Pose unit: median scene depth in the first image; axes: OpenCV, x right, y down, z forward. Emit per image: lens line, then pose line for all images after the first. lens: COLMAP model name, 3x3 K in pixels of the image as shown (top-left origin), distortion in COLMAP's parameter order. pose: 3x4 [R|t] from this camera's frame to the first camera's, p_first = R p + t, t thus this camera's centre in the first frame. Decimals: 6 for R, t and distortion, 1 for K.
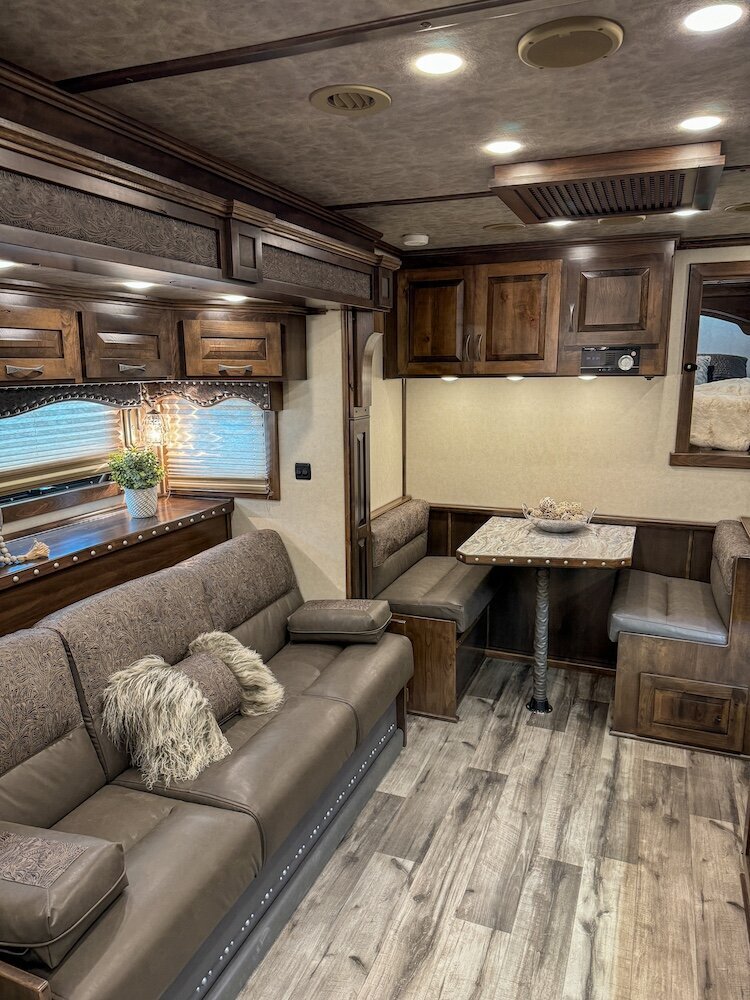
lens RADIAL K [[708.0, 0, 377.0], [0, 708.0, 504.2], [0, 0, 1]] dist [0.112089, -0.118643]
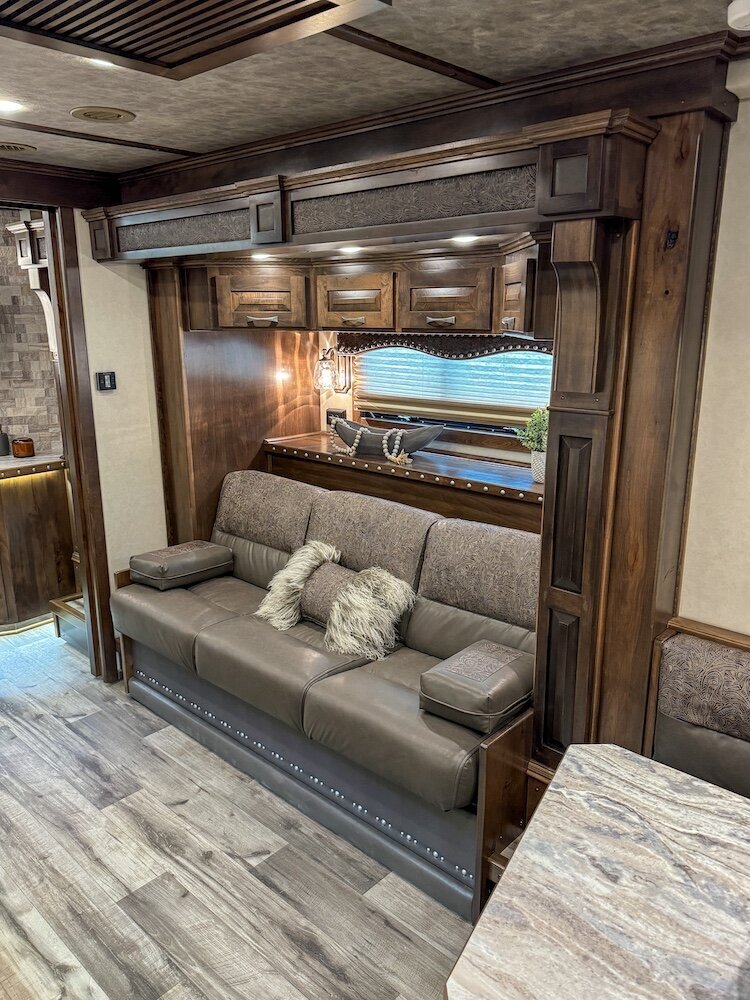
lens RADIAL K [[736.0, 0, 370.3], [0, 736.0, 498.9], [0, 0, 1]] dist [0.064177, -0.063283]
pose [[-0.362107, 0.233892, -0.902315, 0.838913], [-0.184006, 0.931024, 0.315177, -0.324298], [0.913794, 0.280159, -0.294093, 1.570417]]
